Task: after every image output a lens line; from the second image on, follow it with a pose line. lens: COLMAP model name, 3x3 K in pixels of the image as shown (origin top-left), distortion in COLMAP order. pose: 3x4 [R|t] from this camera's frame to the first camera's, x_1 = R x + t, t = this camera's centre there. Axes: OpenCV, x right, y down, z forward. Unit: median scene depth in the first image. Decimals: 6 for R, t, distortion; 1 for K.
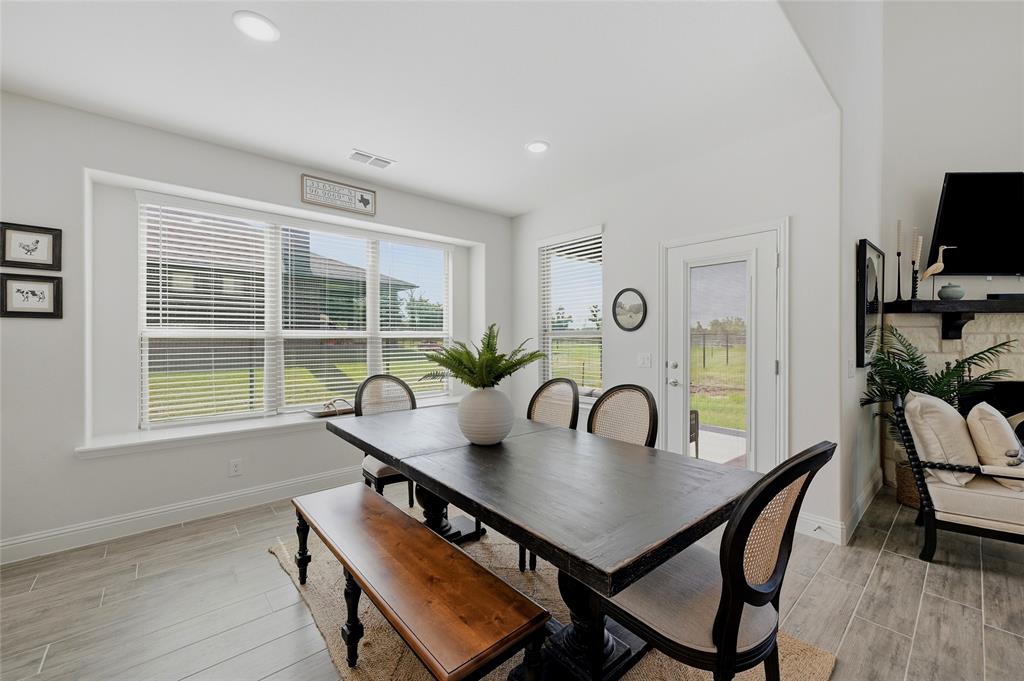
lens RADIAL K [[407.3, 0, 515.0], [0, 407.3, 340.2], [0, 0, 1]] dist [-0.000724, 0.000740]
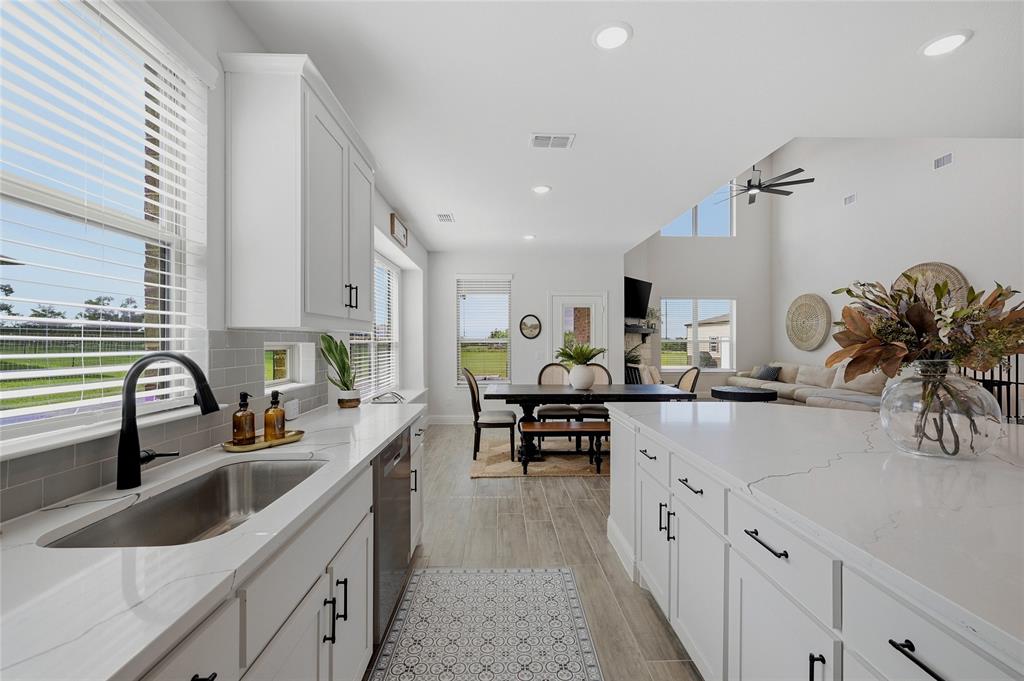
lens RADIAL K [[439.6, 0, 511.4], [0, 439.6, 343.2], [0, 0, 1]] dist [0.002856, 0.000884]
pose [[0.633408, -0.001309, 0.773817, -1.751930], [0.003815, 0.999992, -0.001431, -0.002336], [-0.773808, 0.003858, 0.633408, -0.196581]]
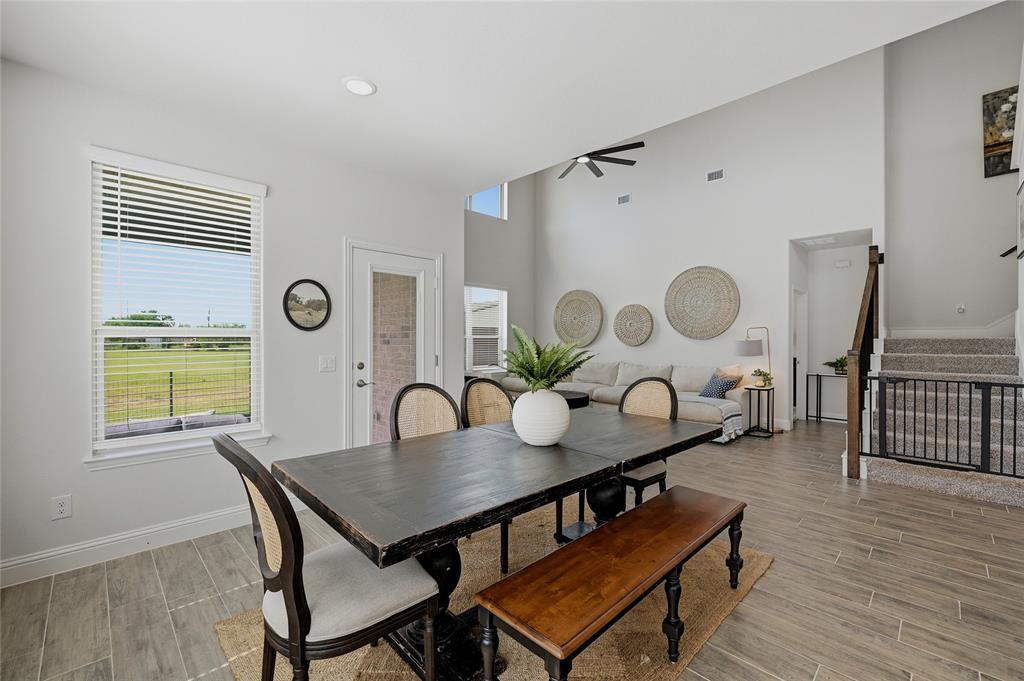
lens RADIAL K [[427.9, 0, 513.7], [0, 427.9, 338.0], [0, 0, 1]] dist [-0.002643, 0.000189]
pose [[-0.058825, 0.001666, 0.998267, -0.880660], [0.001122, 0.999998, -0.001603, -0.006829], [-0.998268, 0.001025, -0.058827, 0.886166]]
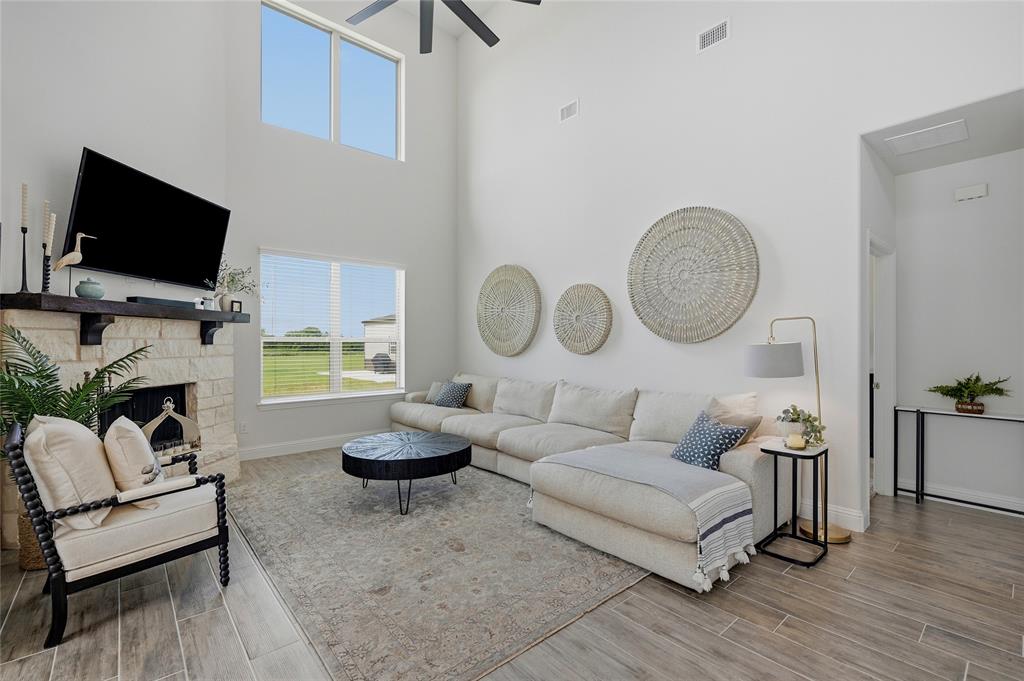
lens RADIAL K [[452.7, 0, 515.3], [0, 452.7, 341.2], [0, 0, 1]] dist [-0.001206, -0.000602]
pose [[0.007403, 0.003441, 0.999967, 0.176486], [0.004385, 0.999984, -0.003473, -0.003776], [-0.999963, 0.004410, 0.007388, 0.139978]]
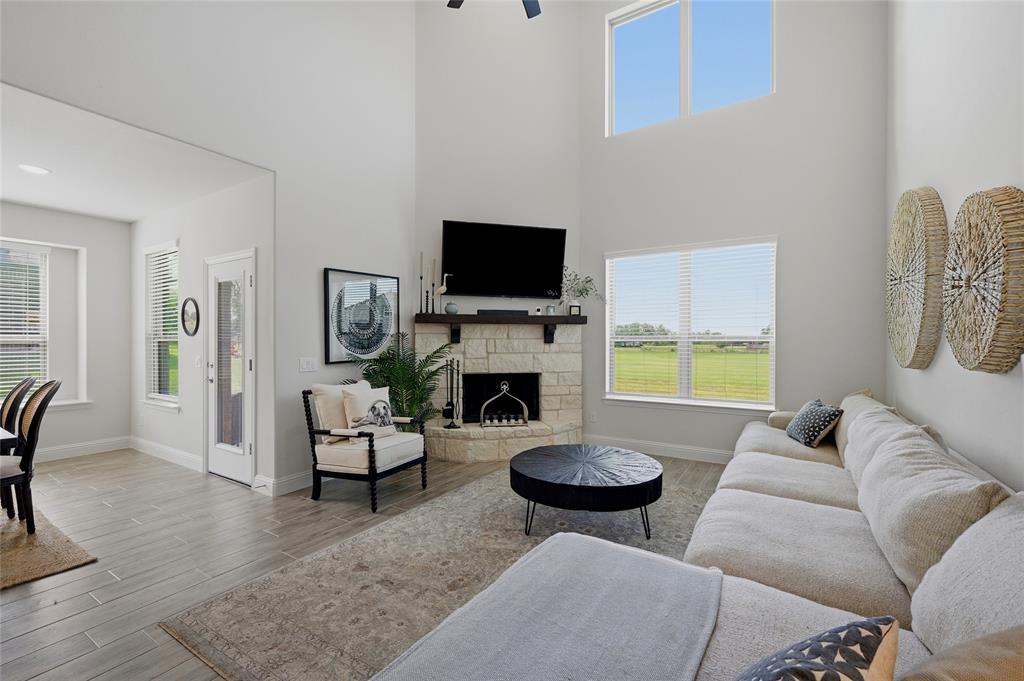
lens RADIAL K [[439.6, 0, 511.7], [0, 439.6, 345.0], [0, 0, 1]] dist [0.002856, 0.000884]
pose [[0.960297, -0.001725, 0.278973, 1.120741], [0.001192, 0.999997, 0.002081, 0.001426], [-0.278976, -0.001666, 0.960297, -0.593109]]
